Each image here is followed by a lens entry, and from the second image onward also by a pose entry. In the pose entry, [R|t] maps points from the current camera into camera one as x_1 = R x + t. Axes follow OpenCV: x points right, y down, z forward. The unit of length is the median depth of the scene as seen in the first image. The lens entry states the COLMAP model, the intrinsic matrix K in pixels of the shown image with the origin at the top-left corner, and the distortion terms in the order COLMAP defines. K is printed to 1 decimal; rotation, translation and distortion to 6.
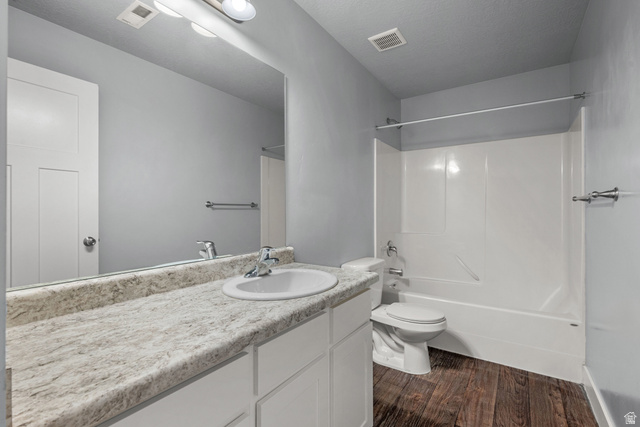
lens RADIAL K [[297.6, 0, 318.8], [0, 297.6, 209.5], [0, 0, 1]] dist [0.002780, 0.000097]
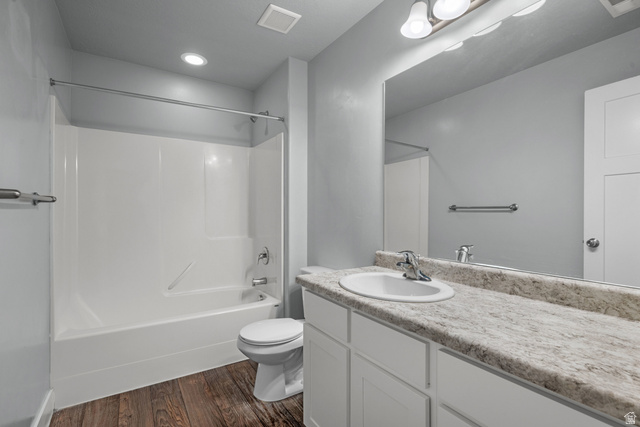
lens RADIAL K [[320.0, 0, 319.9], [0, 320.0, 215.2], [0, 0, 1]] dist [-0.000045, -0.001437]
pose [[-0.414543, 0.003261, -0.910024, 0.813025], [0.000775, 0.999994, 0.003230, 0.003927], [0.910030, 0.000634, -0.414543, 0.937769]]
